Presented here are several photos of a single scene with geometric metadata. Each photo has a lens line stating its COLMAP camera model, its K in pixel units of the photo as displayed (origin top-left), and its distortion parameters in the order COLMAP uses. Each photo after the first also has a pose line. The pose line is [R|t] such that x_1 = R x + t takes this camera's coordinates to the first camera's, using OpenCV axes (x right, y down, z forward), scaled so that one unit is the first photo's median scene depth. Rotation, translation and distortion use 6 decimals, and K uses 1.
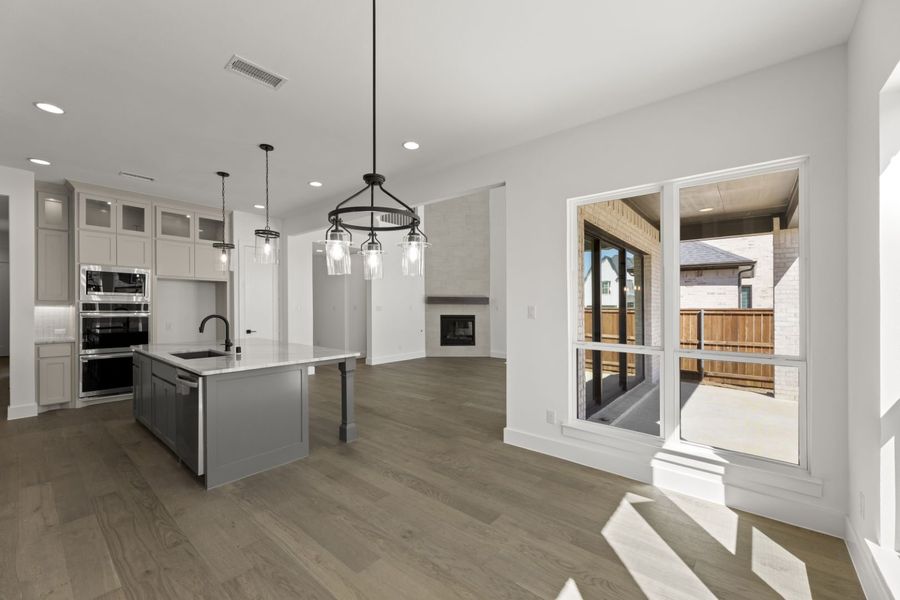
lens RADIAL K [[371.2, 0, 460.4], [0, 371.2, 314.1], [0, 0, 1]] dist [-0.001686, -0.000276]
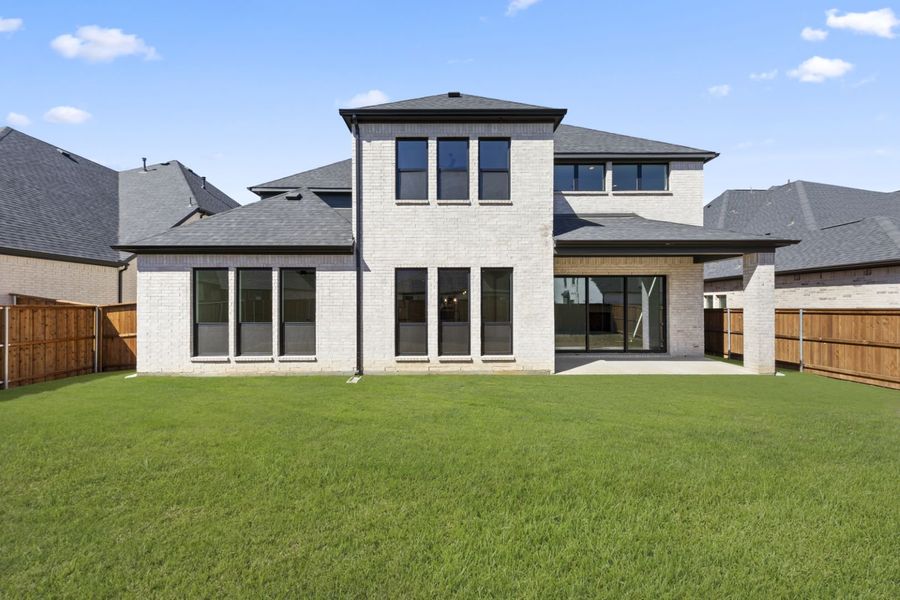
lens RADIAL K [[371.2, 0, 450.1], [0, 371.2, 302.3], [0, 0, 1]] dist [-0.001686, -0.000276]
pose [[0.626617, -0.013022, -0.779219, 0.526389], [-0.014025, 0.999510, -0.027981, 0.008747], [0.779201, 0.028462, 0.626127, -0.339629]]
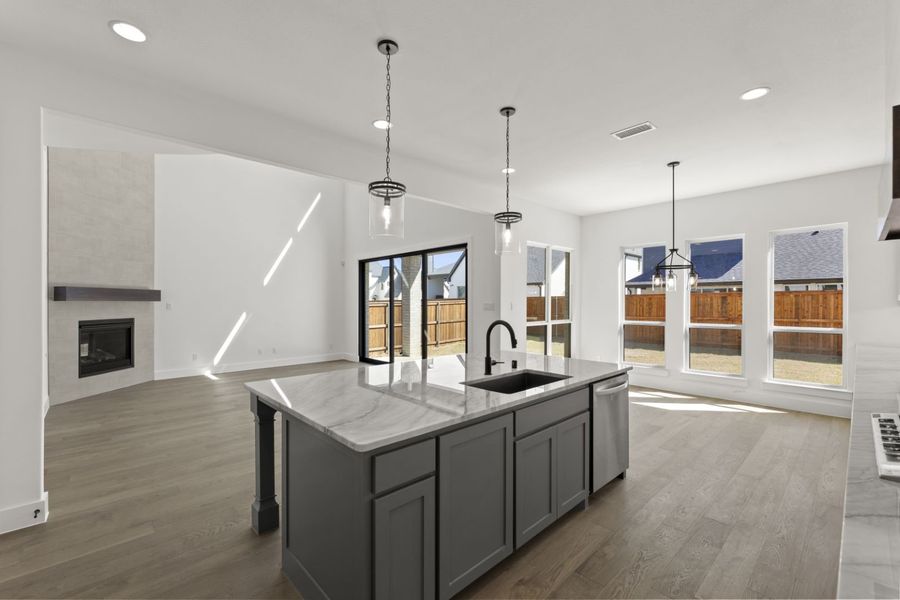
lens RADIAL K [[371.2, 0, 448.3], [0, 371.2, 307.7], [0, 0, 1]] dist [-0.001686, -0.000276]
pose [[0.153120, -0.020923, 0.987986, -0.975546], [0.024750, 0.999543, 0.017332, -0.024915], [-0.987898, 0.021799, 0.153568, 0.753909]]
